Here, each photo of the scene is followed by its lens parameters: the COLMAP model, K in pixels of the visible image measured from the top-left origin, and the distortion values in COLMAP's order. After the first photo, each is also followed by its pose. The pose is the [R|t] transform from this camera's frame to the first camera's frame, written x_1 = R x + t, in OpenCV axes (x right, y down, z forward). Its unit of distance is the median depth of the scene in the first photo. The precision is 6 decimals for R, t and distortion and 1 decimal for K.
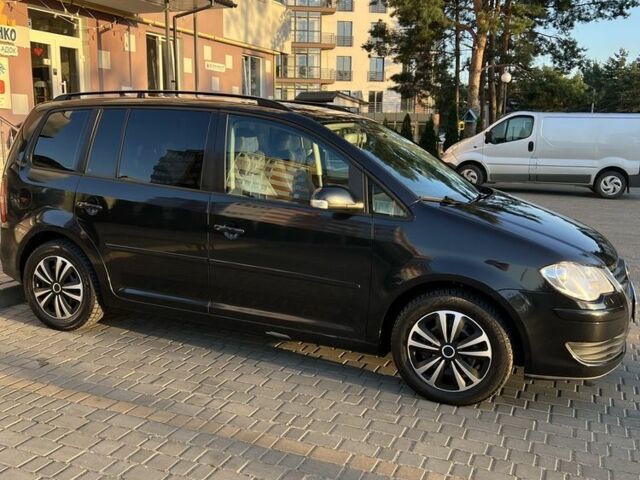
lens RADIAL K [[616.4, 0, 320.2], [0, 616.4, 238.4], [0, 0, 1]] dist [0.014629, 0.000000]
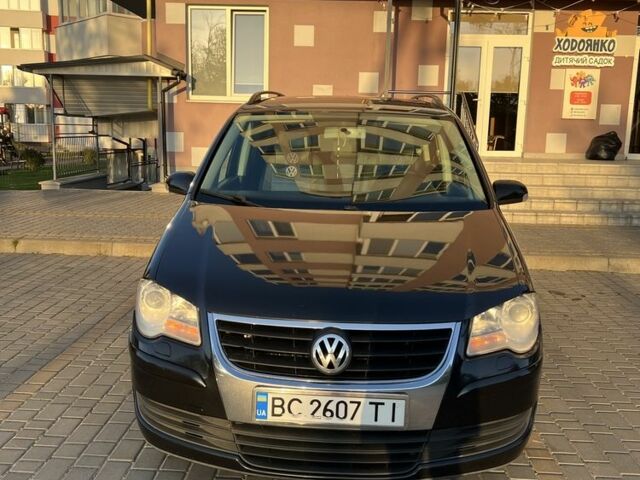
lens RADIAL K [[616.4, 0, 320.3], [0, 616.4, 239.1], [0, 0, 1]] dist [0.014629, 0.000000]
pose [[0.383587, 0.158146, -0.909863, 0.286759], [-0.183177, 0.978682, 0.092883, -0.029459], [0.905156, 0.131038, 0.404379, 0.212637]]
